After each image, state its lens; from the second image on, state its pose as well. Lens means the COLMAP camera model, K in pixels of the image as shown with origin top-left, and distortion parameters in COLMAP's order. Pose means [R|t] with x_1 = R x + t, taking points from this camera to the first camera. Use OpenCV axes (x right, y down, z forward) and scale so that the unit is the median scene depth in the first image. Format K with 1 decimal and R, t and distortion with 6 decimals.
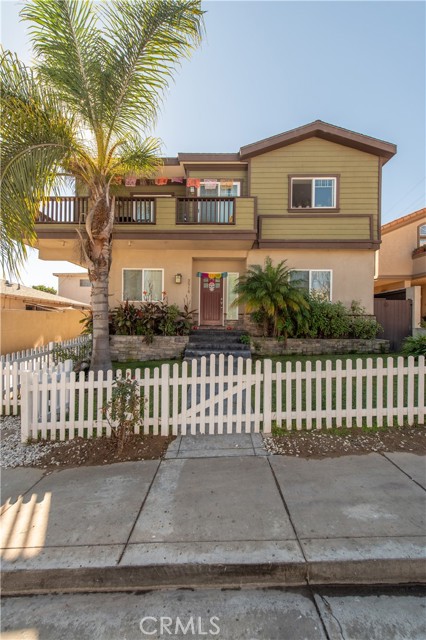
lens RADIAL K [[249.8, 0, 213.0], [0, 249.8, 320.0], [0, 0, 1]] dist [0.008971, -0.000502]
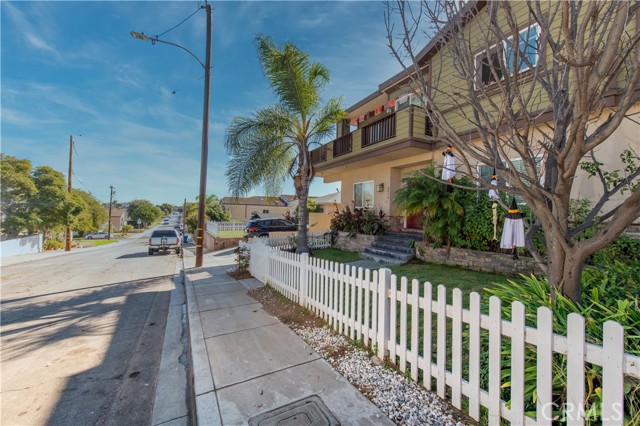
lens RADIAL K [[249.8, 0, 320.0], [0, 249.8, 213.0], [0, 0, 1]] dist [0.008971, -0.000502]
pose [[0.513722, -0.001914, -0.857954, 0.803017], [-0.010487, 0.999909, -0.008510, -0.034049], [0.857892, 0.013369, 0.513655, 0.145320]]
